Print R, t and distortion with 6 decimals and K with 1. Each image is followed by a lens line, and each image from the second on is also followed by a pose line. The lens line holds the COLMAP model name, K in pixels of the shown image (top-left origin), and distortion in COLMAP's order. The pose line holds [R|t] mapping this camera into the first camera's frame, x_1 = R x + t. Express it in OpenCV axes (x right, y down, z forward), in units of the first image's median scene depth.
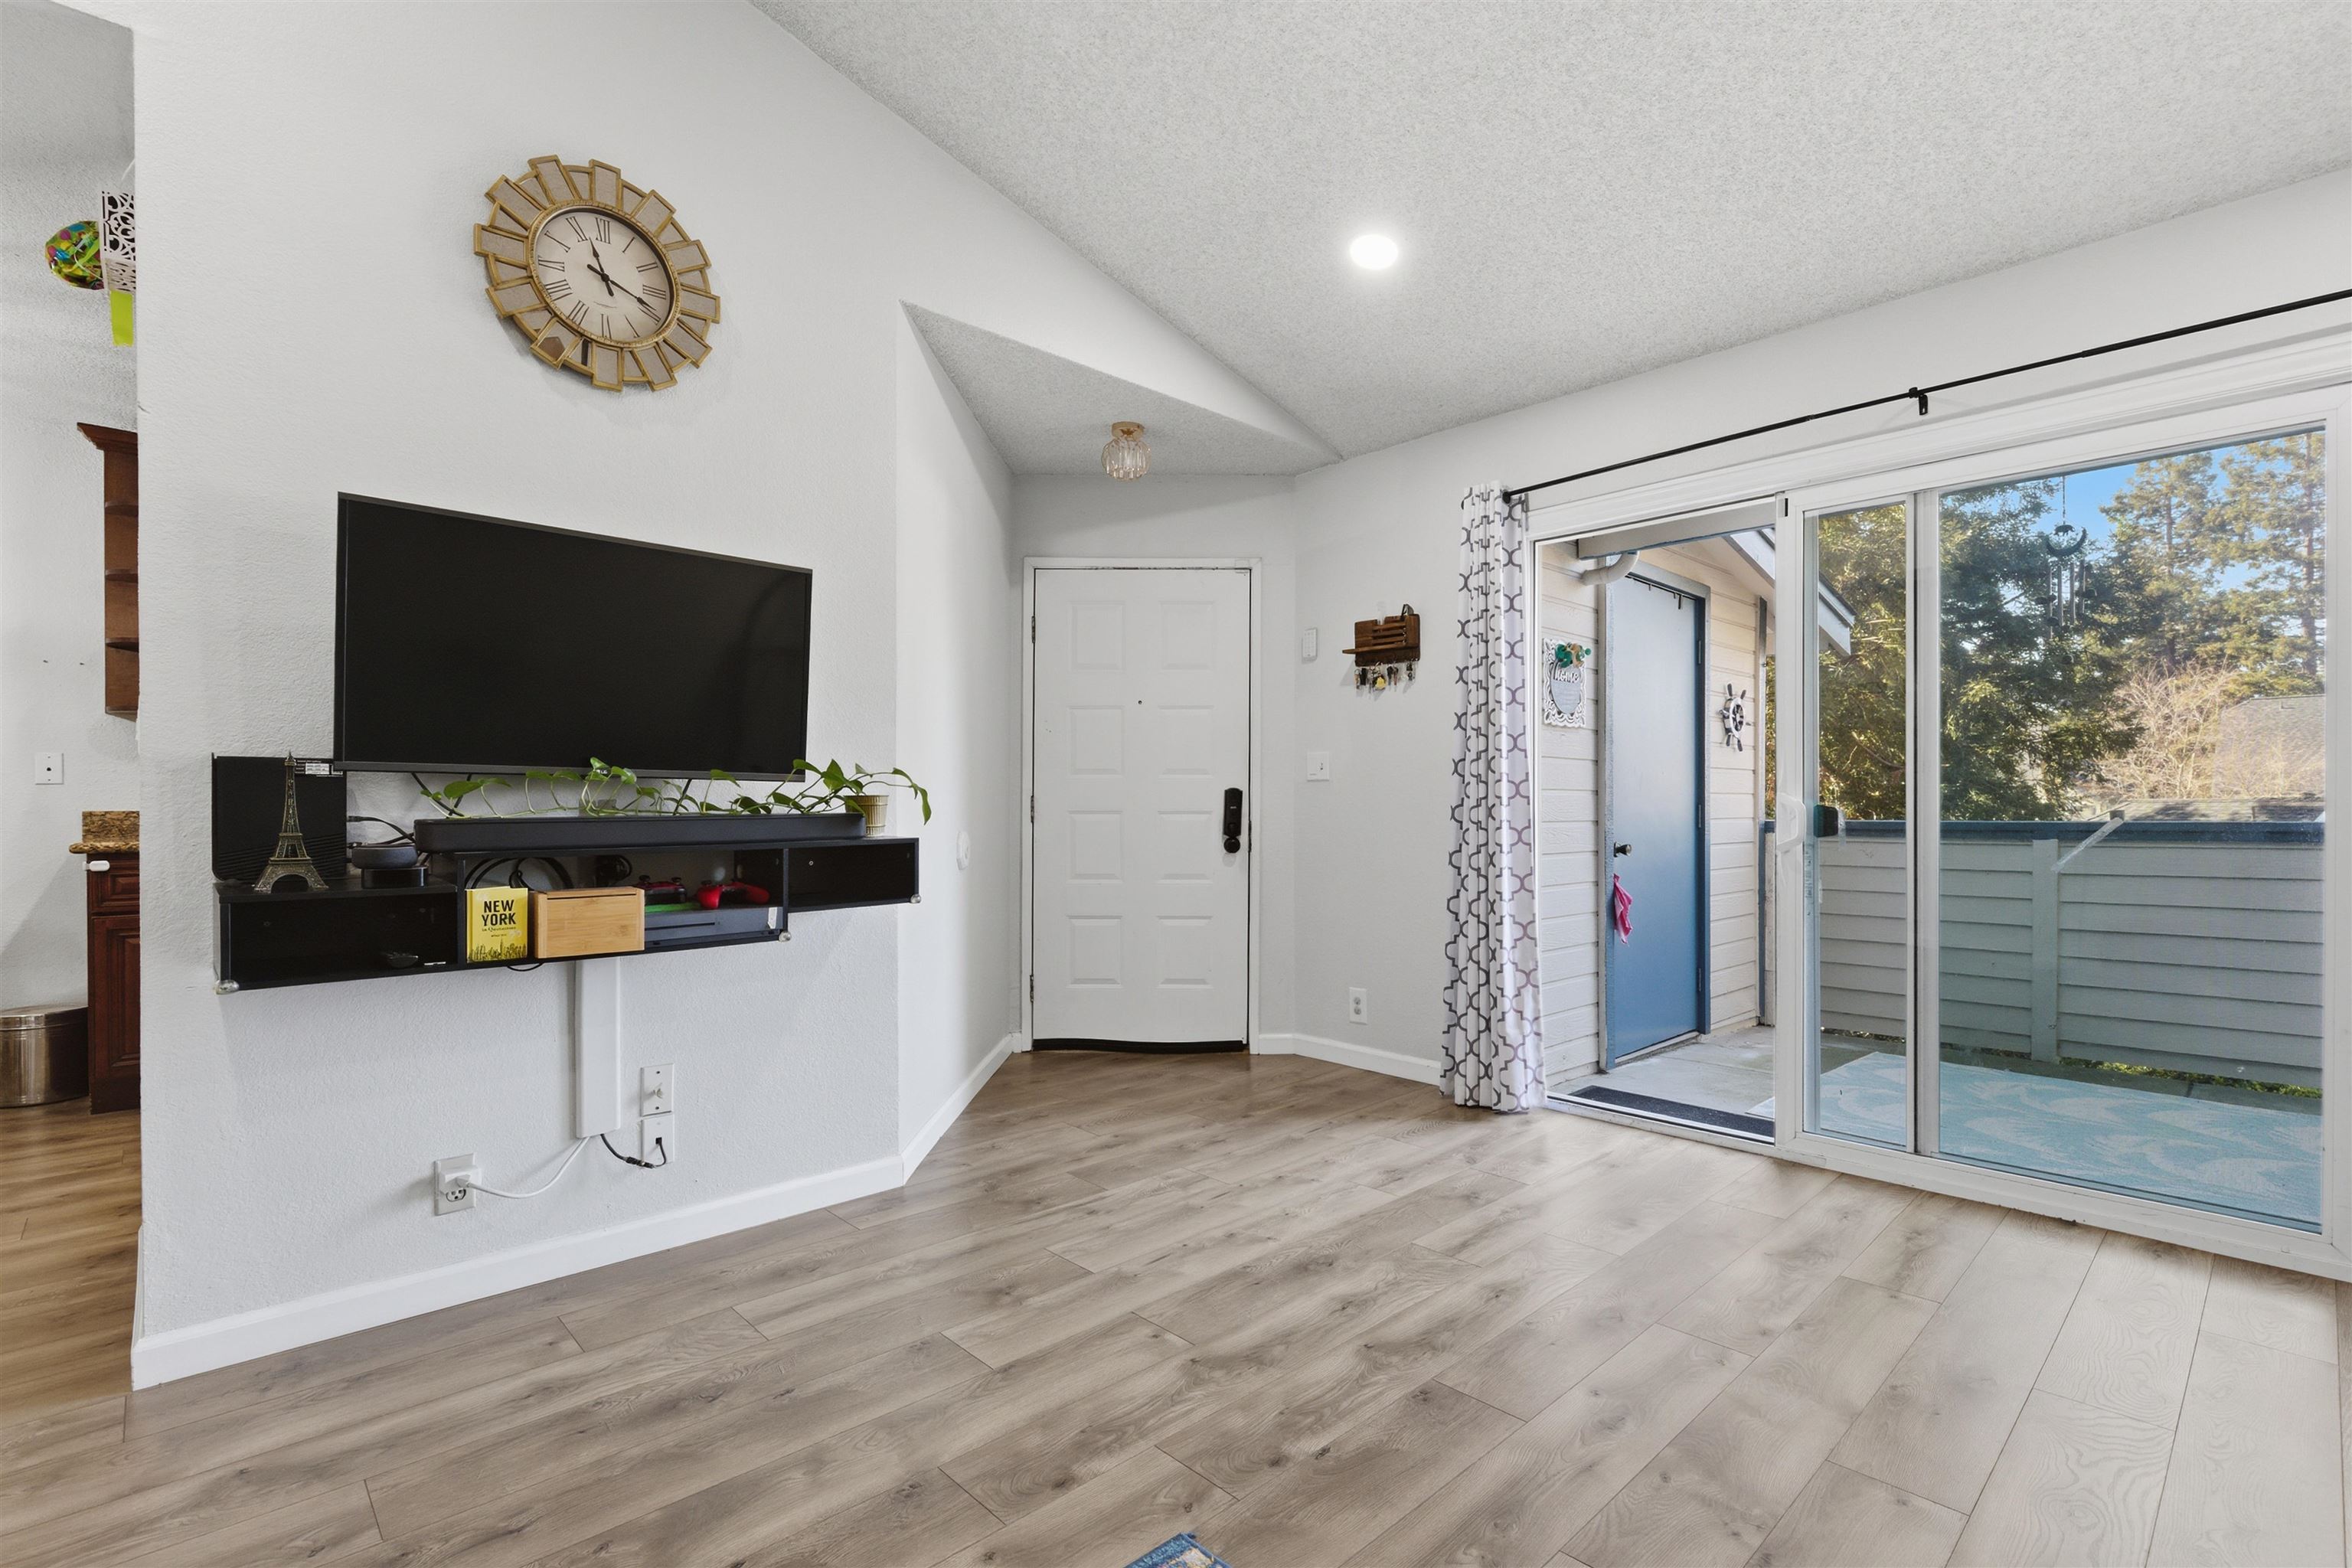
lens RADIAL K [[1111.3, 0, 1176.3], [0, 1111.3, 794.2], [0, 0, 1]] dist [0.000526, -0.001999]
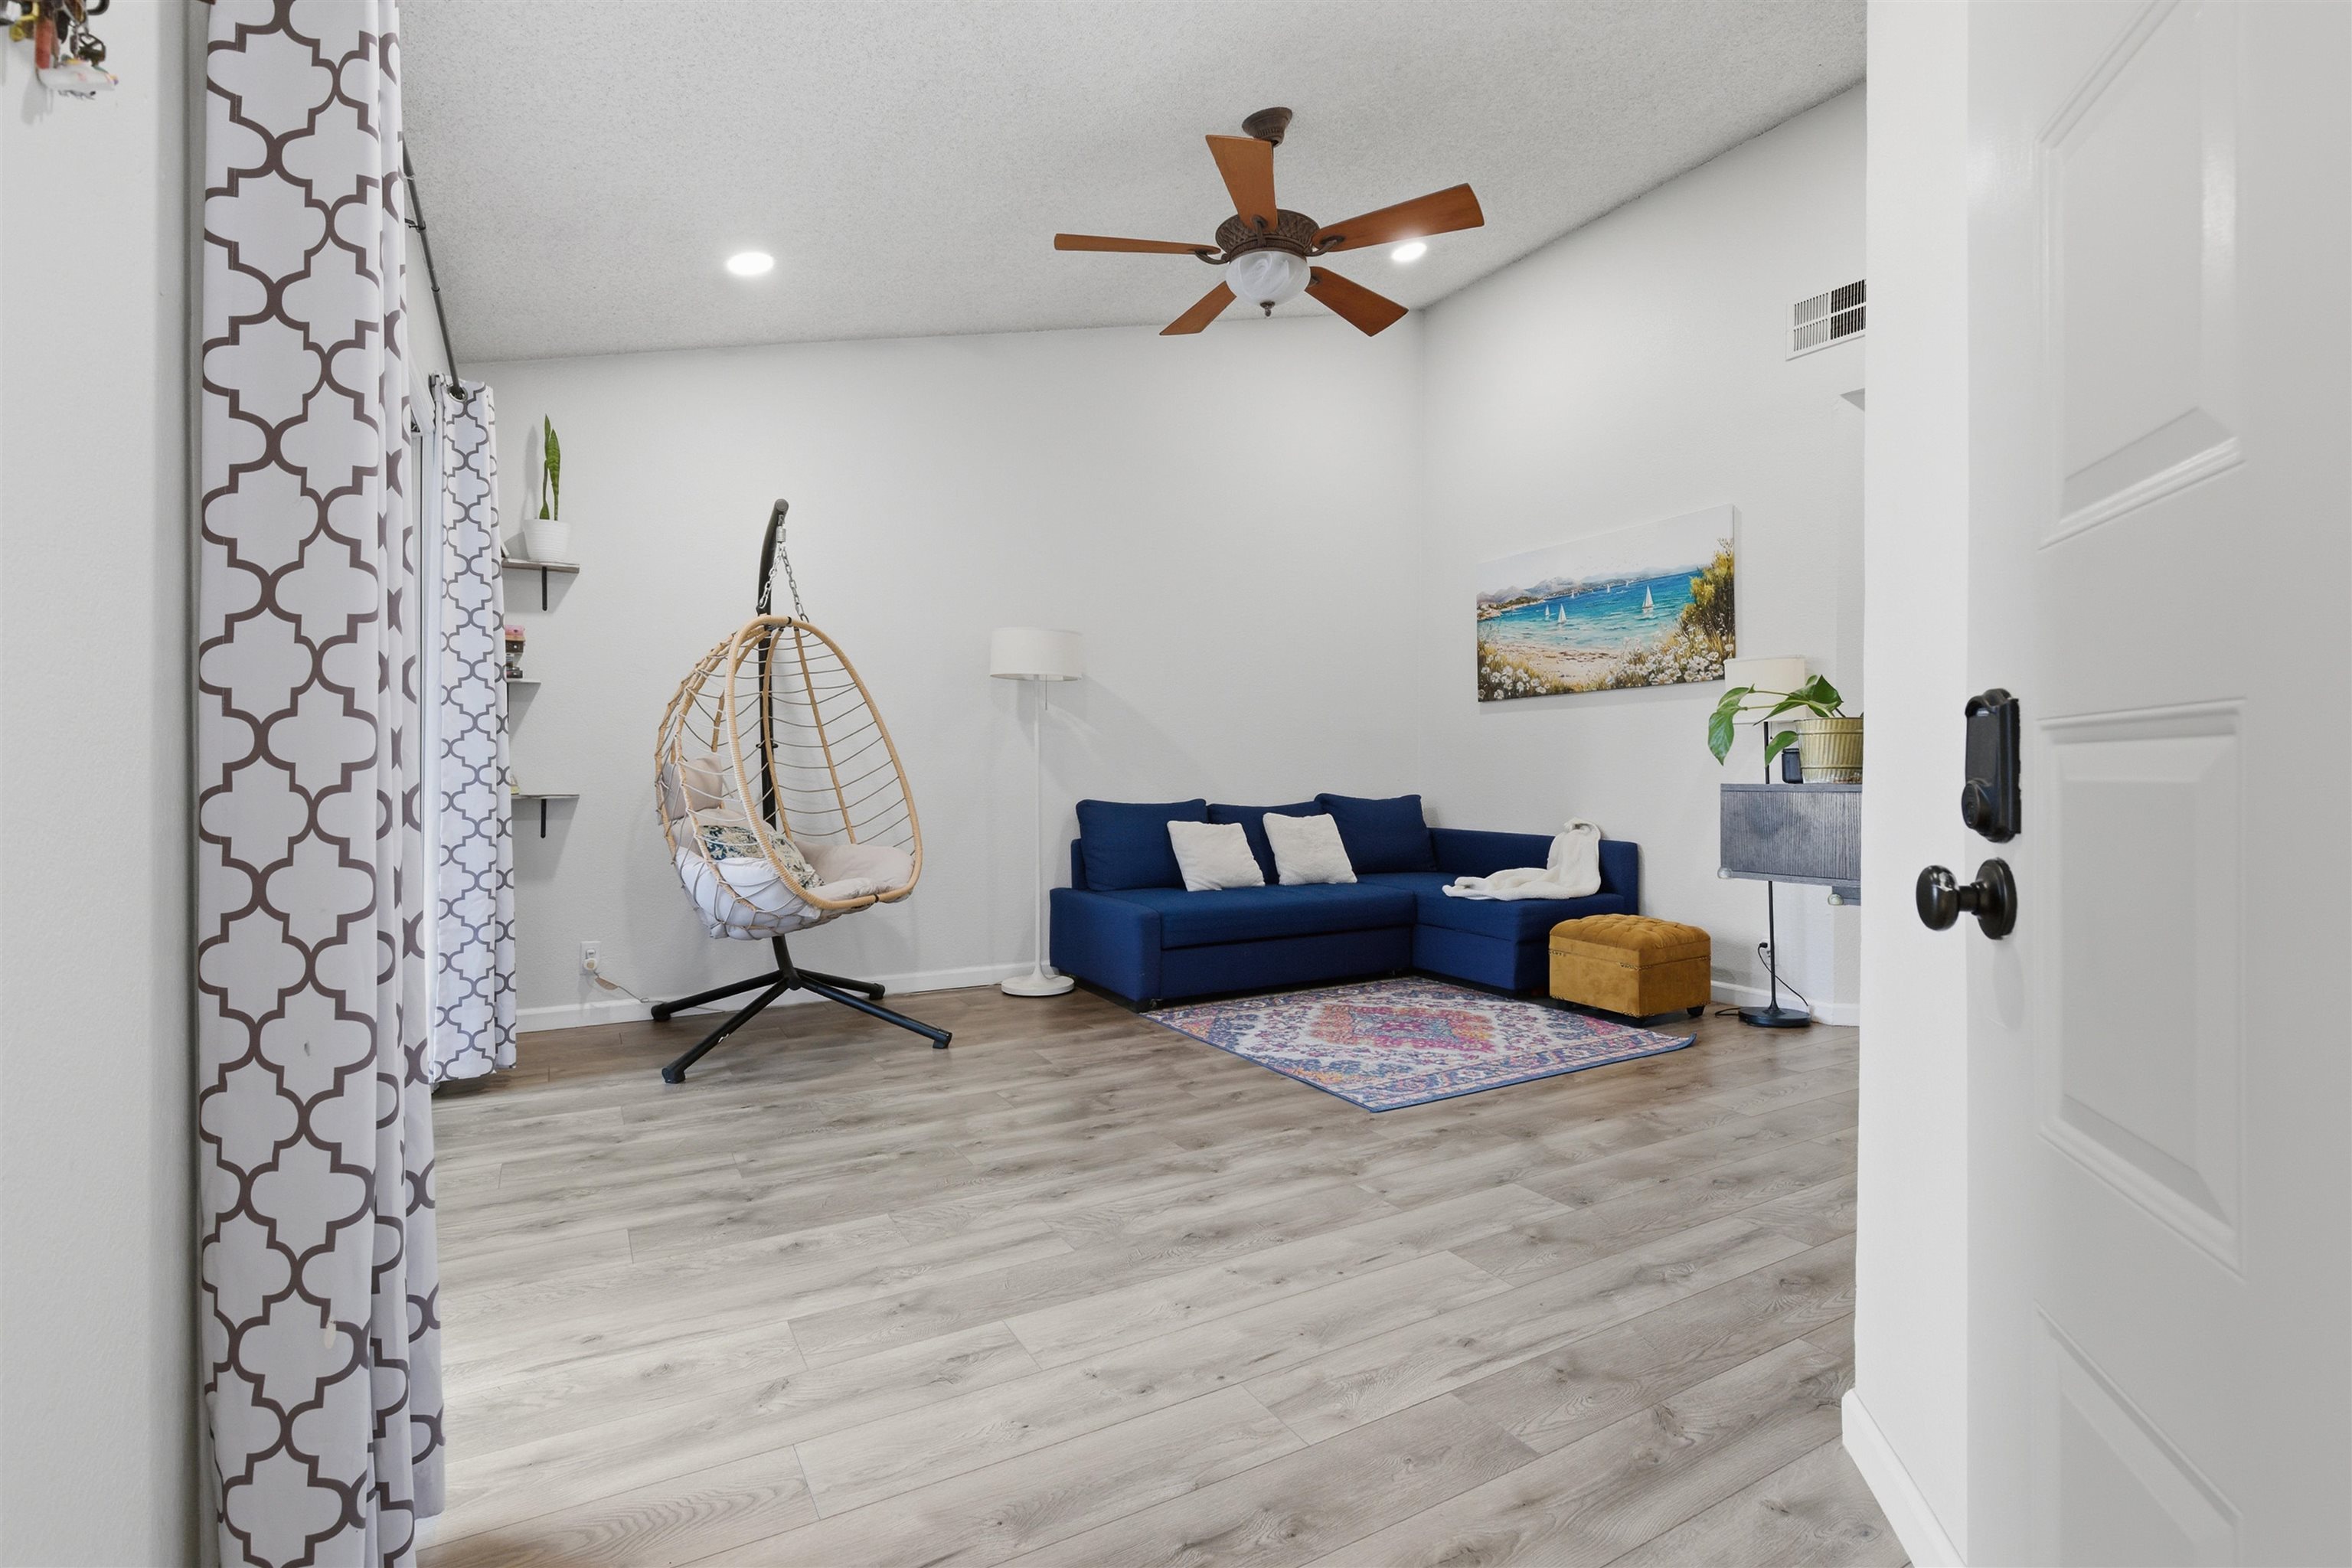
lens RADIAL K [[1111.3, 0, 1173.0], [0, 1111.3, 775.2], [0, 0, 1]] dist [0.000526, -0.001999]
pose [[-0.972267, -0.001298, 0.233869, -0.069613], [-0.002082, 0.999993, -0.003103, 0.040452], [-0.233863, -0.003504, -0.972263, 1.993751]]
